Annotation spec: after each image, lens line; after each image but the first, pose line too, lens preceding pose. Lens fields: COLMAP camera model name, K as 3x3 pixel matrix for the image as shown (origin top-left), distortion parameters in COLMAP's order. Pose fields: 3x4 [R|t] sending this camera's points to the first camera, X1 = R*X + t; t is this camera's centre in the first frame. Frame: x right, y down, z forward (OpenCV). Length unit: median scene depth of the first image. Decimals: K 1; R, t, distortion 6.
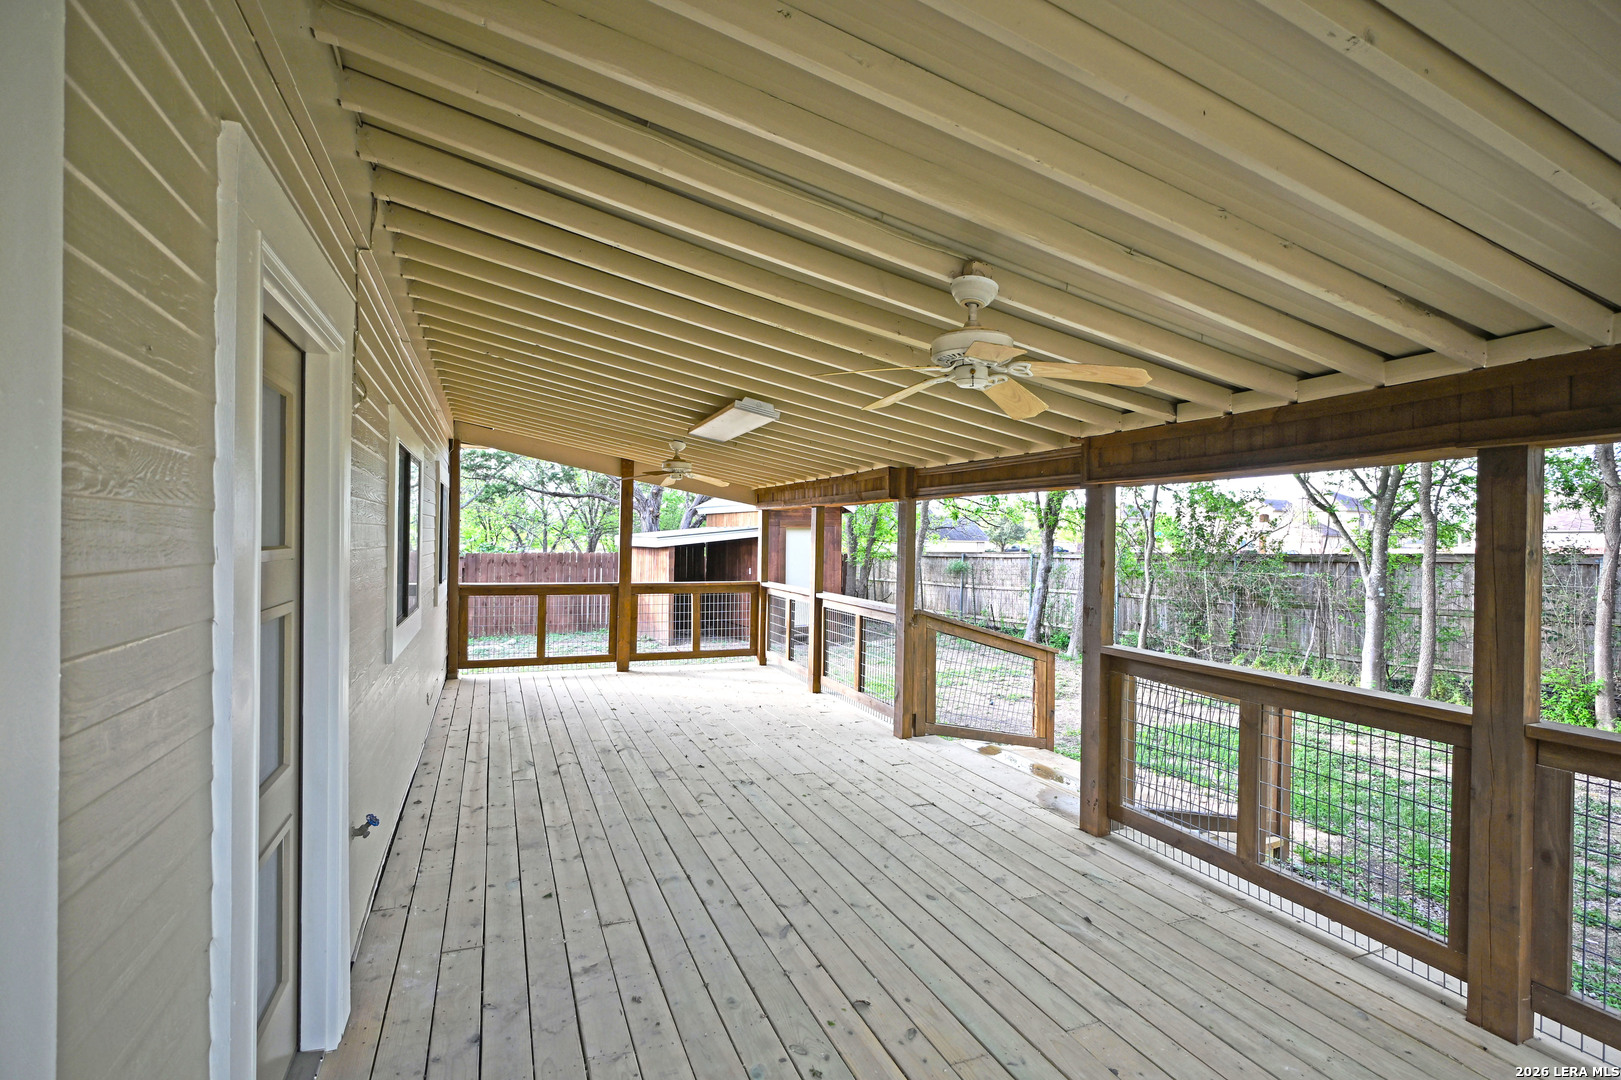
lens RADIAL K [[809.7, 0, 815.7], [0, 809.7, 541.1], [0, 0, 1]] dist [-0.002880, 0.000081]
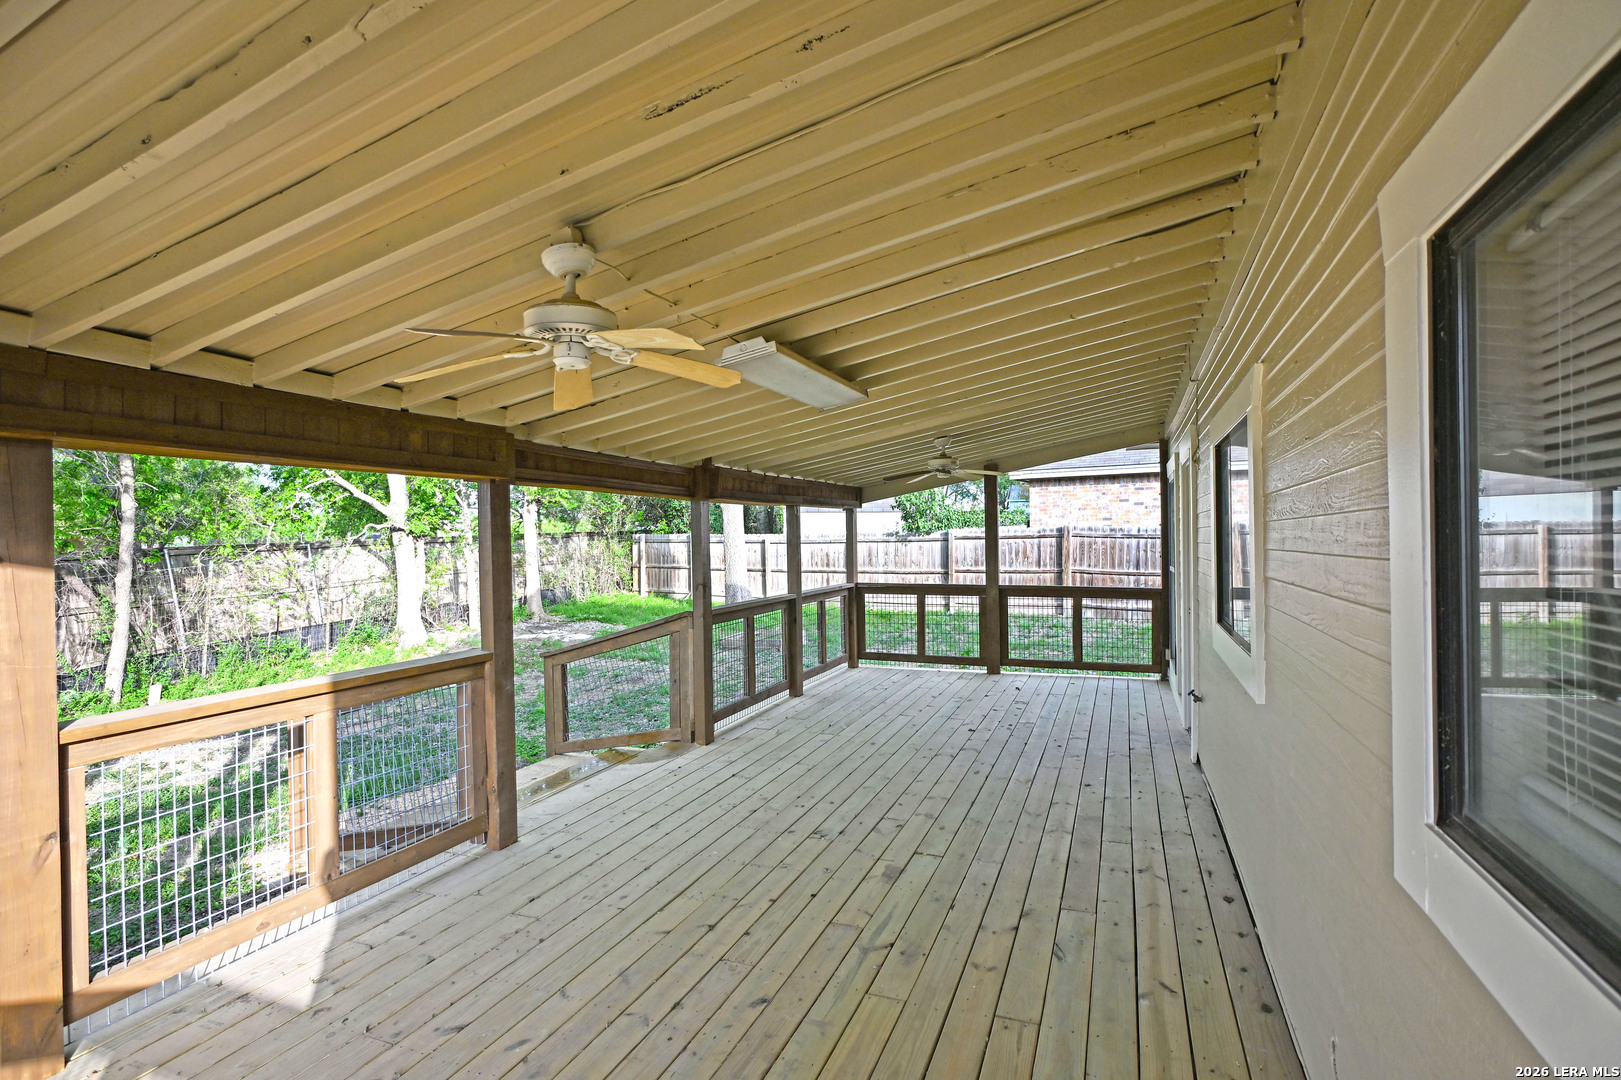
lens RADIAL K [[809.7, 0, 815.6], [0, 809.7, 539.5], [0, 0, 1]] dist [-0.002880, 0.000081]
pose [[-0.736454, -0.003944, 0.676476, -0.764788], [0.008040, 0.999861, 0.014583, -0.017014], [-0.676439, 0.016179, -0.736321, 1.922202]]
